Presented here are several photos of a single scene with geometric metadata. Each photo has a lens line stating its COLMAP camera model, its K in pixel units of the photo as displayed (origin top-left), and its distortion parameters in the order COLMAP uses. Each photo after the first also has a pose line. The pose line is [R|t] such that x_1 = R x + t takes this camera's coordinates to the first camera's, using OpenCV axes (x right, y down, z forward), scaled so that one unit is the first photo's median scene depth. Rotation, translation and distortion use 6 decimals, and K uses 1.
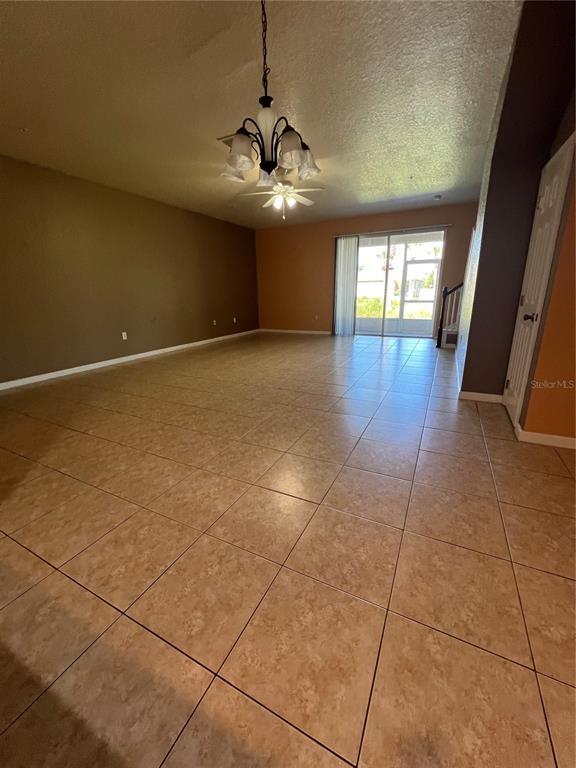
lens RADIAL K [[309.4, 0, 287.8], [0, 309.4, 382.6], [0, 0, 1]] dist [-0.001495, 0.000554]
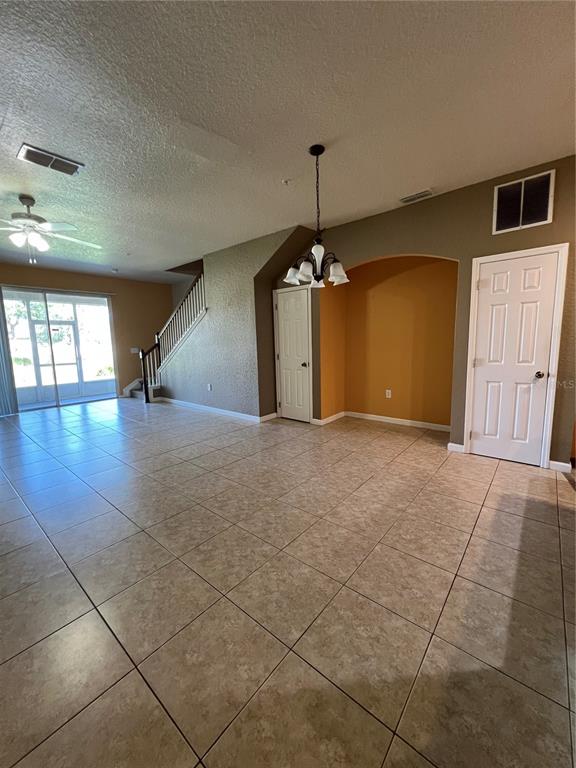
lens RADIAL K [[309.4, 0, 288.3], [0, 309.4, 385.1], [0, 0, 1]] dist [-0.001495, 0.000554]
pose [[0.221929, -0.127936, 0.966633, -1.331375], [0.292668, 0.954385, 0.059121, -0.267507], [-0.930104, 0.269782, 0.249248, 0.736334]]
